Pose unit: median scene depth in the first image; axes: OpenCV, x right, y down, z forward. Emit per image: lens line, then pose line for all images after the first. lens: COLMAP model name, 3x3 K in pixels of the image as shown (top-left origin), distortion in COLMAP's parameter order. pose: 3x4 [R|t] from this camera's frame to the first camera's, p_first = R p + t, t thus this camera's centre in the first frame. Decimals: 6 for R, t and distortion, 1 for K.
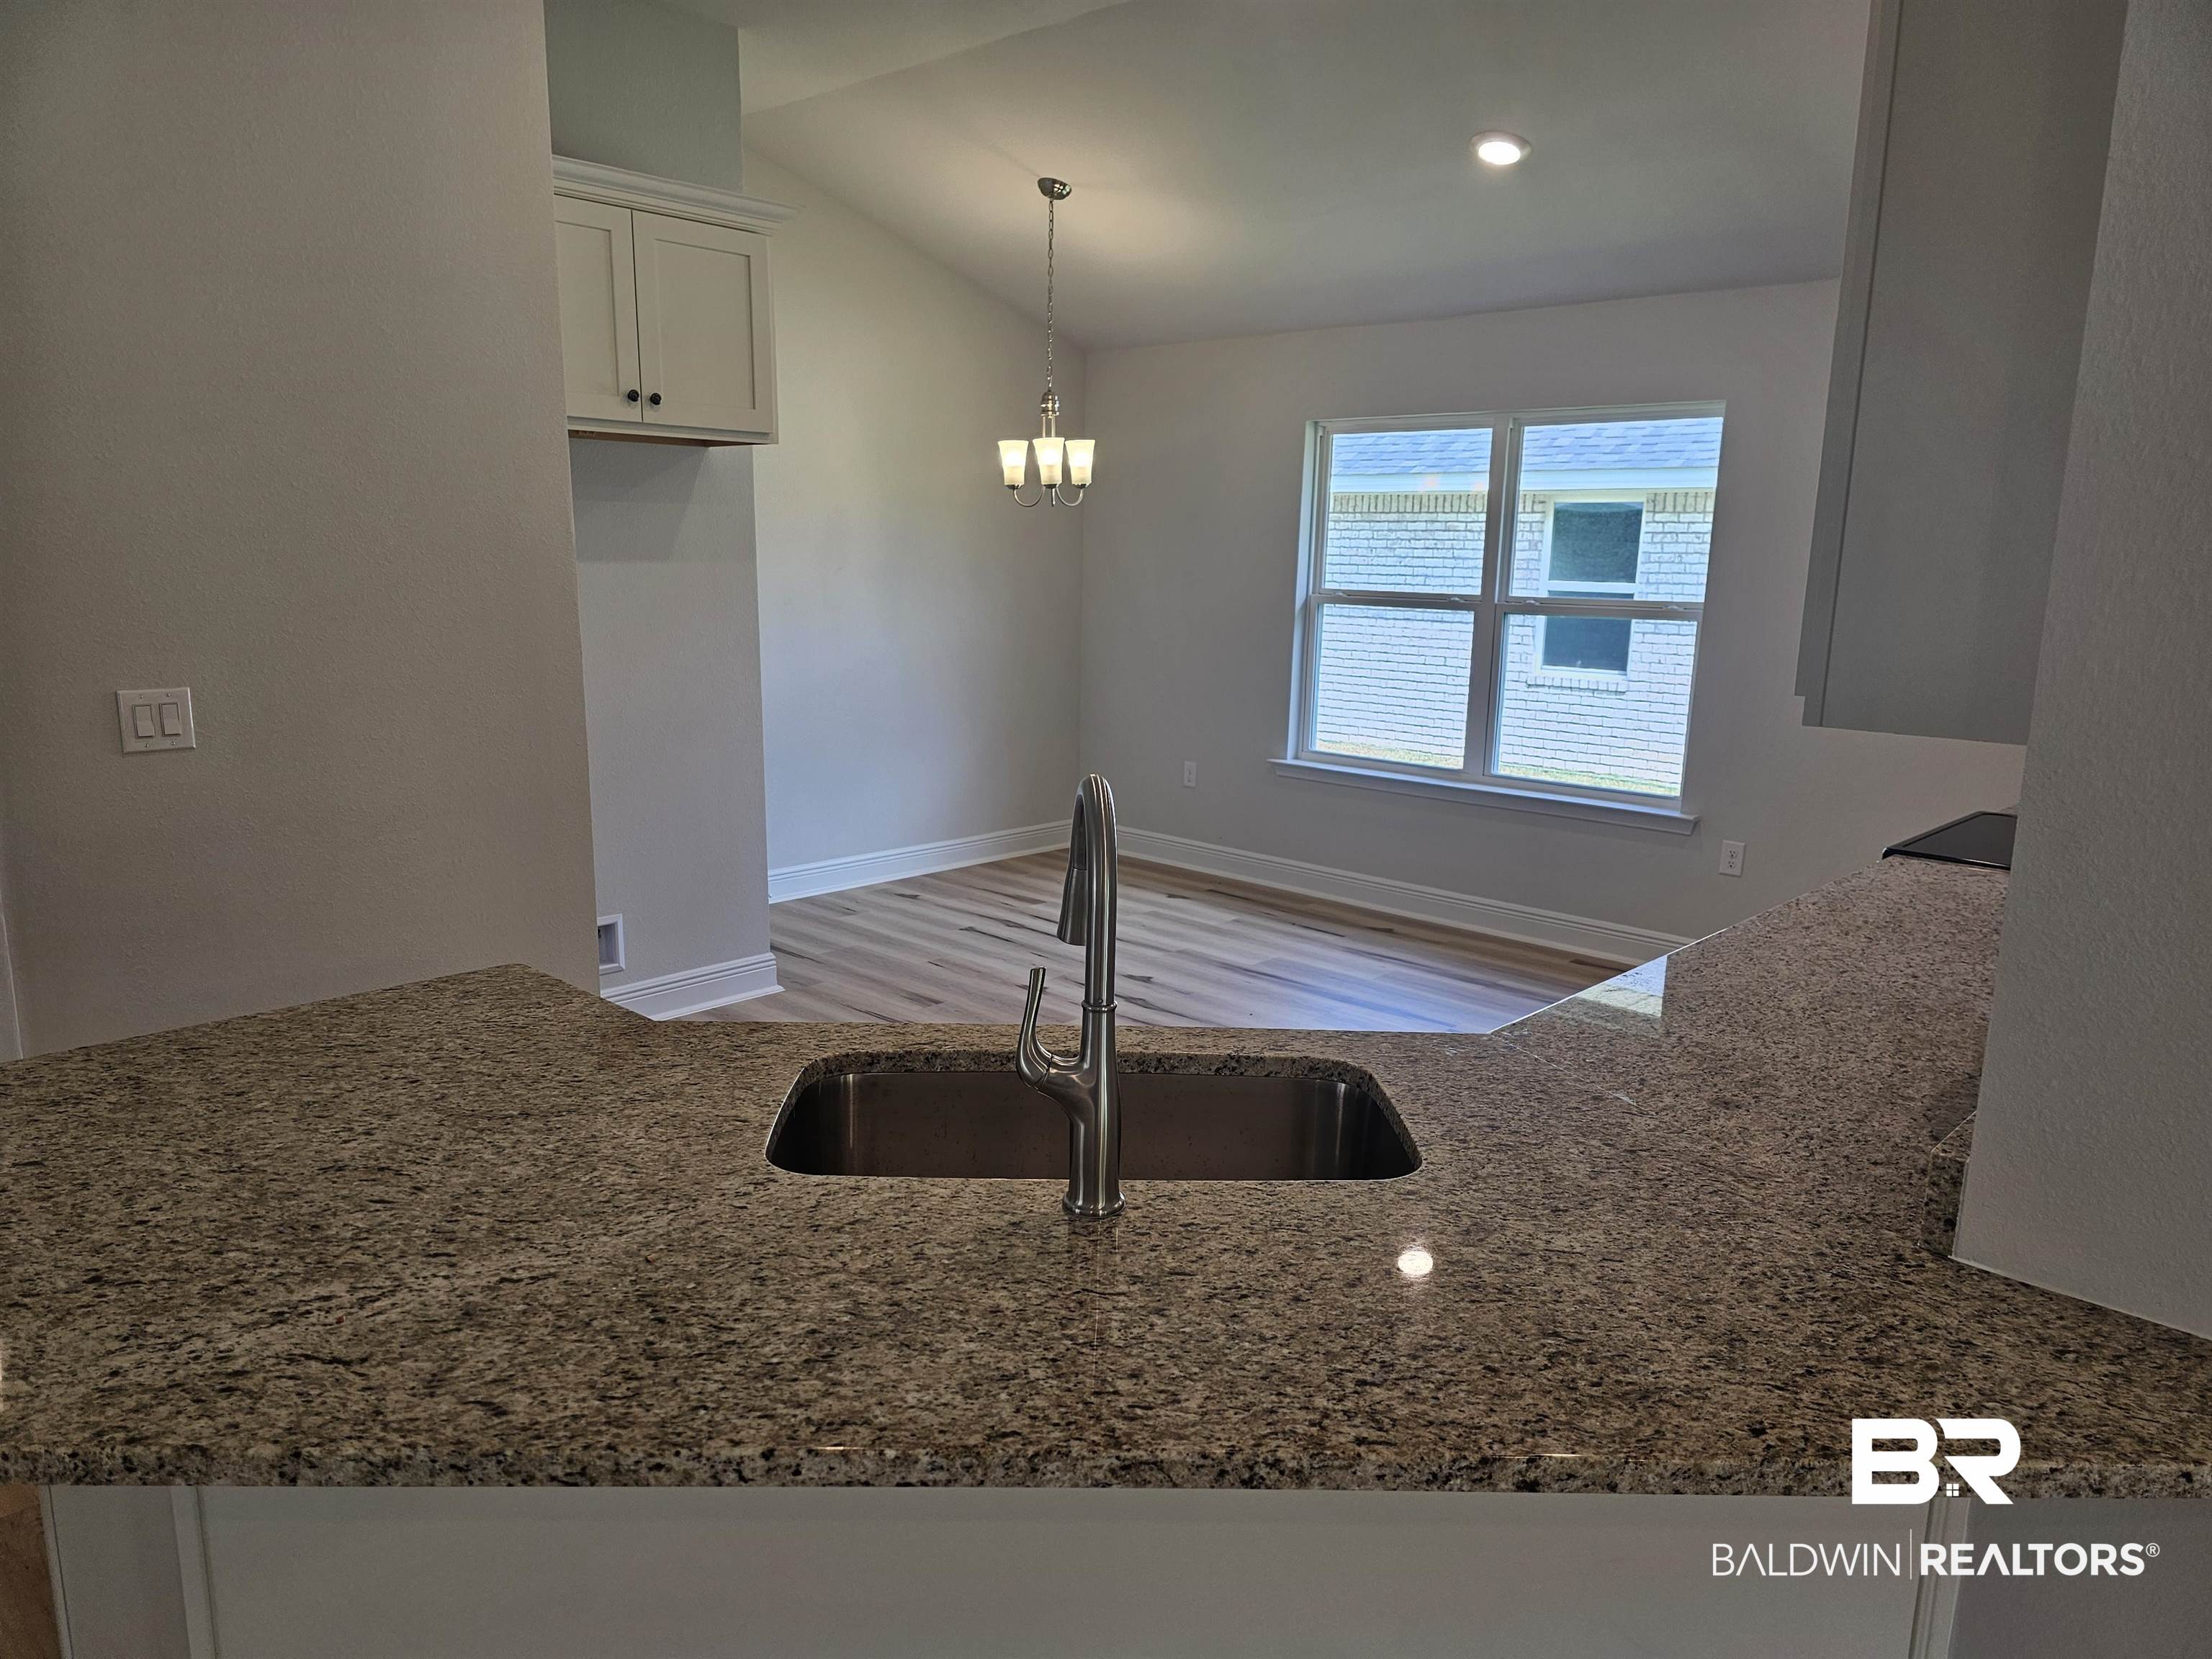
lens RADIAL K [[1459.0, 0, 1106.0], [0, 1459.0, 829.5], [0, 0, 1]] dist [0.095269, -0.094012]
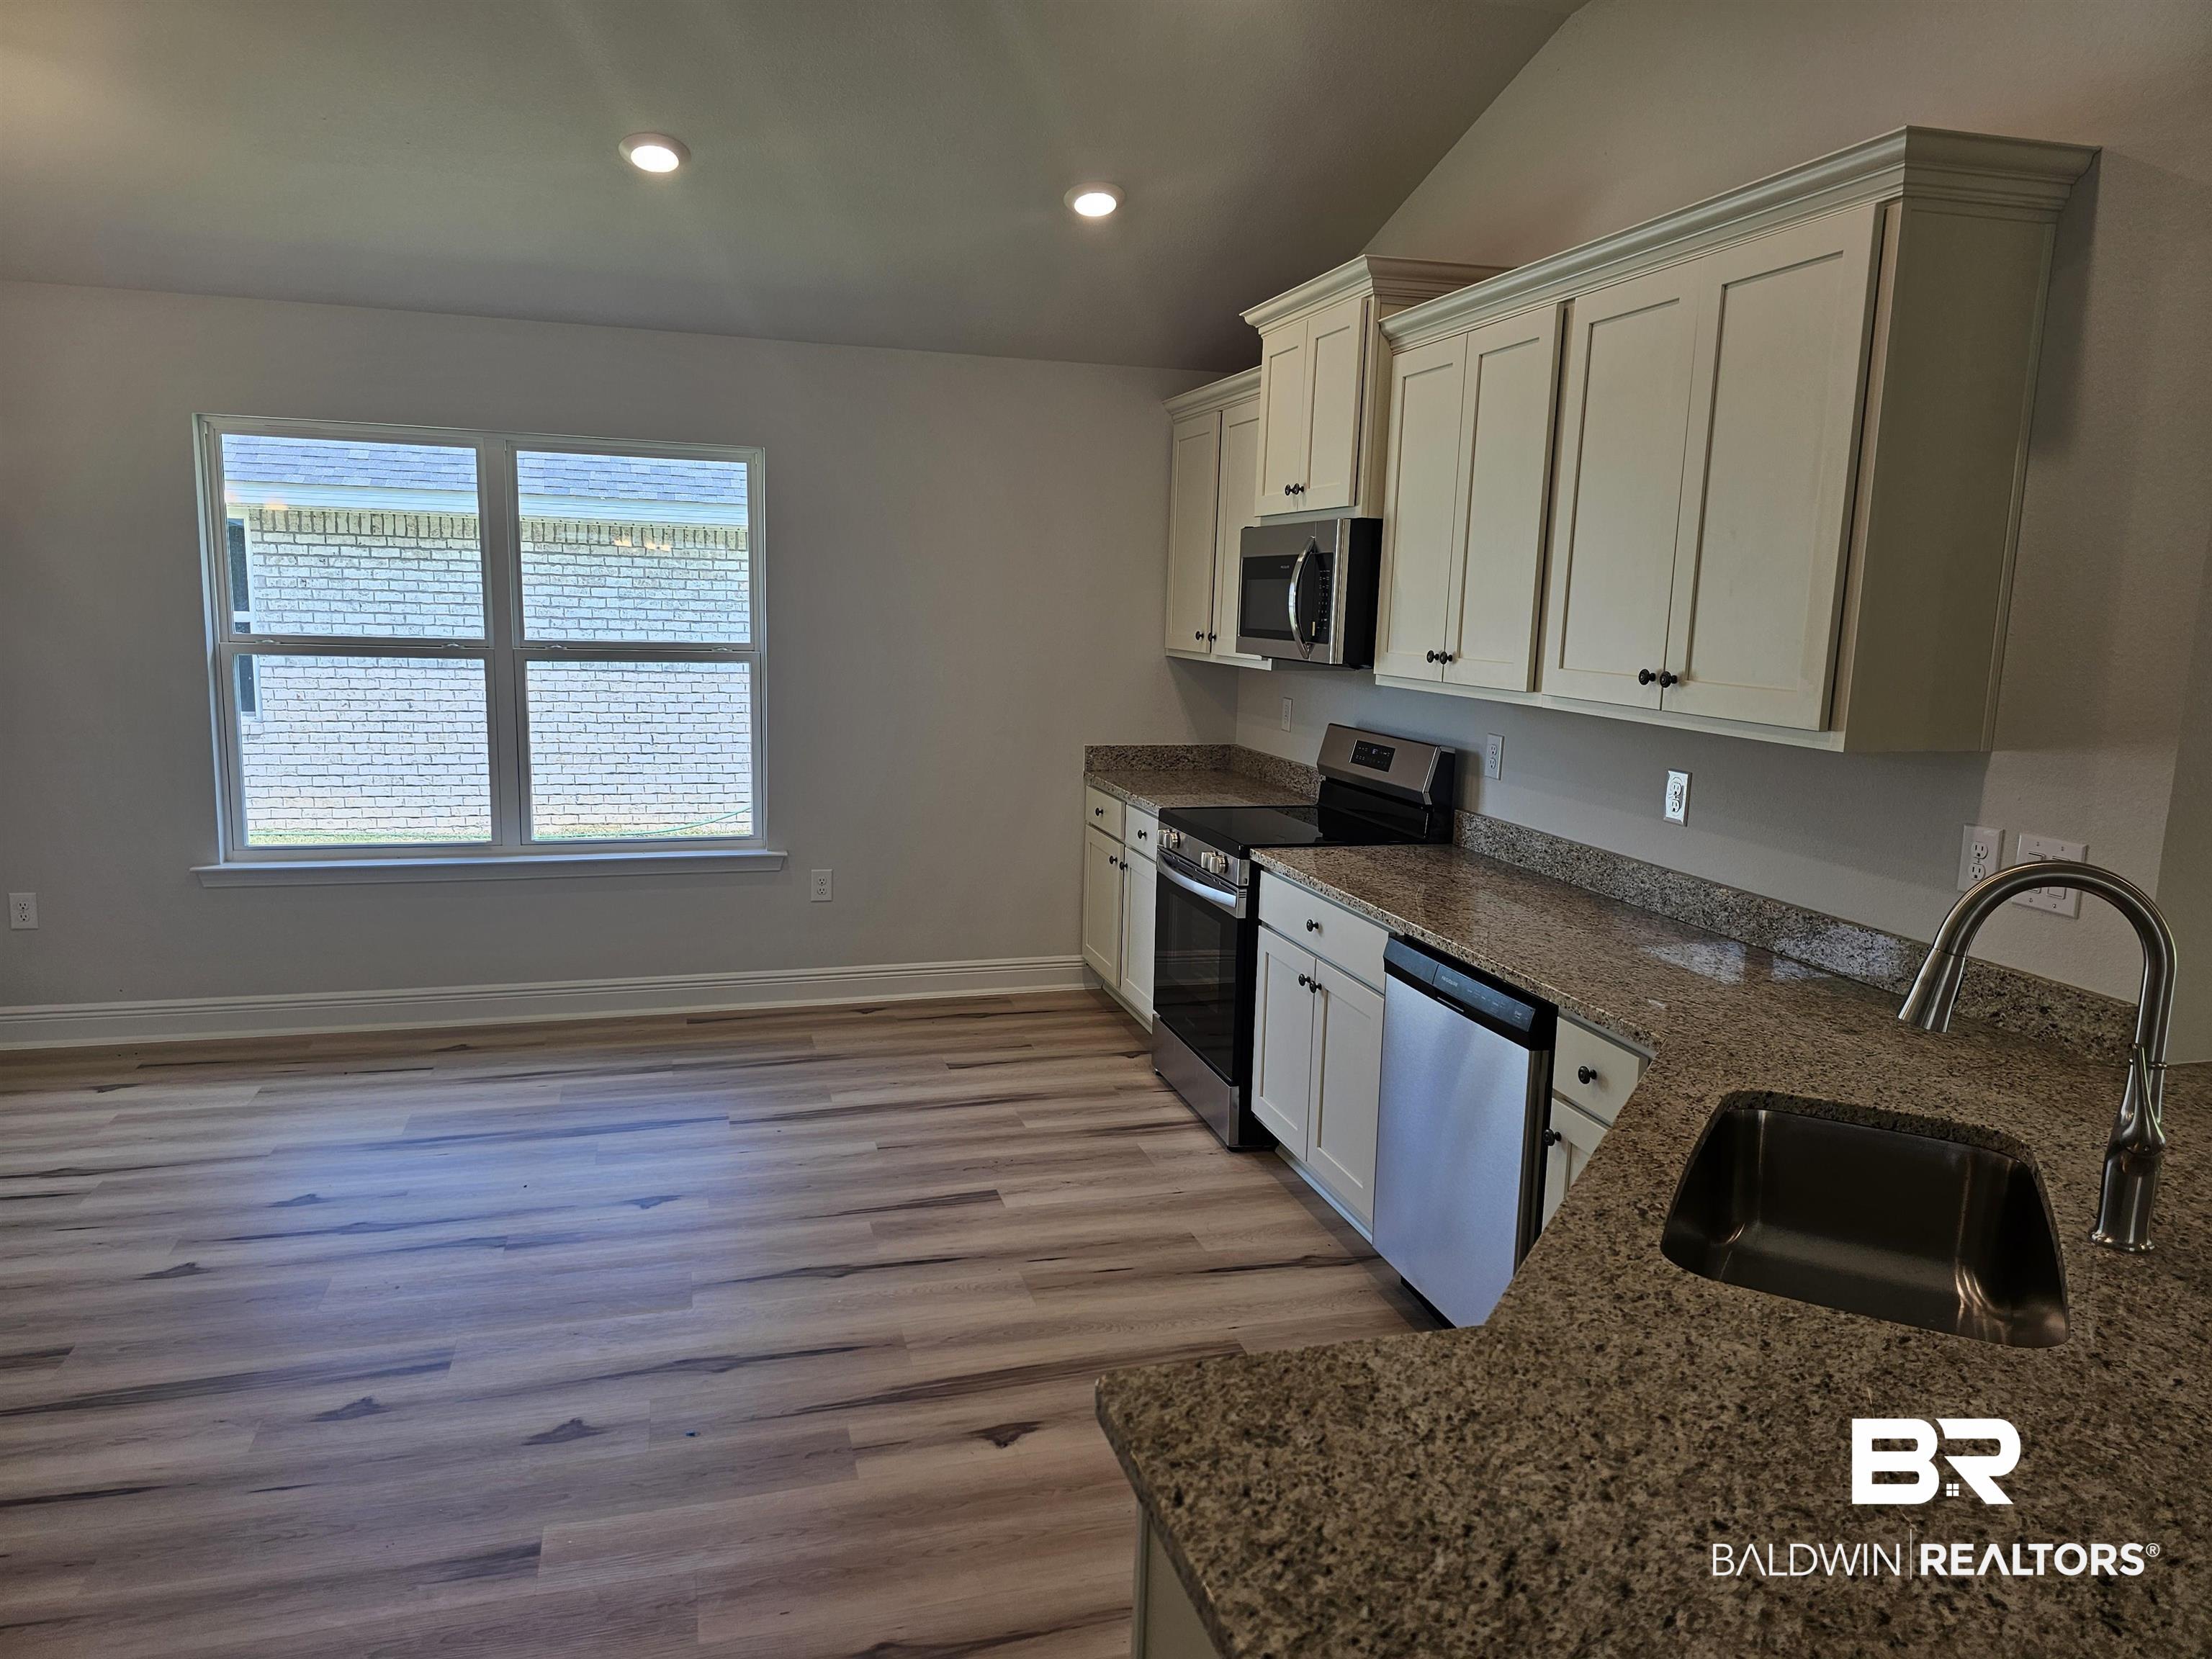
lens RADIAL K [[1459.0, 0, 1106.0], [0, 1459.0, 829.5], [0, 0, 1]] dist [0.095269, -0.094012]
pose [[0.511120, -0.141819, 0.847729, -0.312451], [0.150049, 0.985871, 0.074460, -0.059600], [-0.846311, 0.089143, 0.525178, 0.245838]]
